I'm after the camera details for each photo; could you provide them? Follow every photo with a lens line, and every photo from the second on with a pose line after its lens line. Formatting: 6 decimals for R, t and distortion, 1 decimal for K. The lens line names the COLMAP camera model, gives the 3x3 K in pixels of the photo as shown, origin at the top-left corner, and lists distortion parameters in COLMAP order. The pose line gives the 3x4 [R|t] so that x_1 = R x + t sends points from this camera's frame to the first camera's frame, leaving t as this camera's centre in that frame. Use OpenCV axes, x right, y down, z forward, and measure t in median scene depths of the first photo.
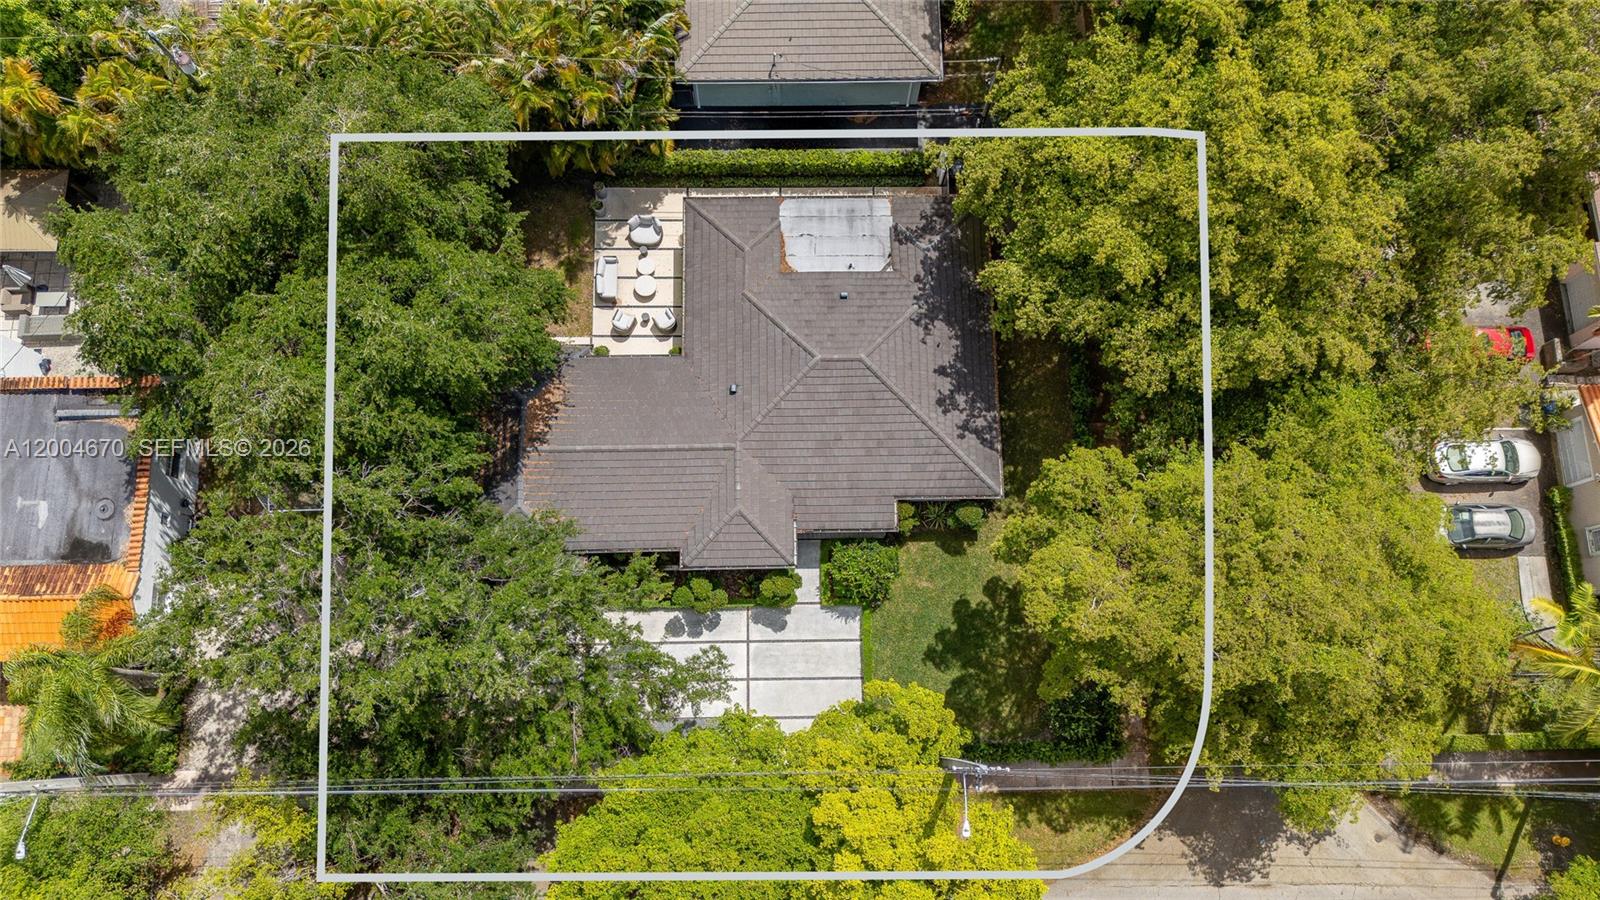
lens RADIAL K [[1112.0, 0, 795.4], [0, 1112.0, 416.5], [0, 0, 1]] dist [0.080357, -0.097769]
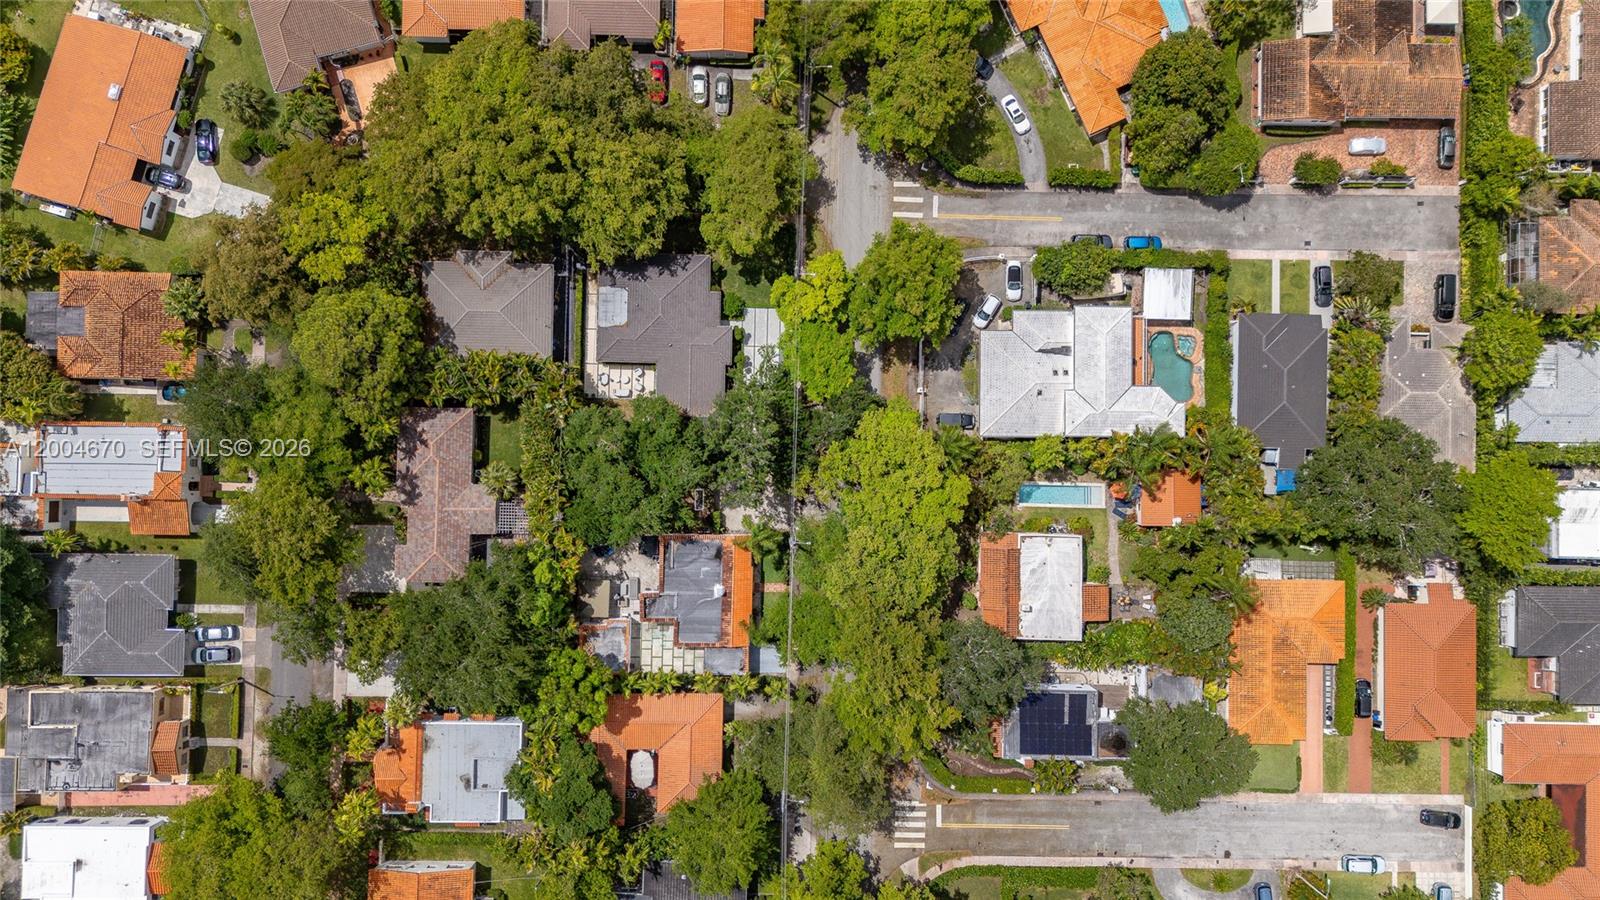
lens RADIAL K [[1163.4, 0, 746.9], [0, 1163.4, 451.9], [0, 0, 1]] dist [0.031088, -0.003199]
pose [[0.035288, -0.999346, 0.007934, -0.357690], [0.965765, 0.036142, 0.256888, -0.613285], [-0.257006, -0.001403, 0.966409, -2.023001]]
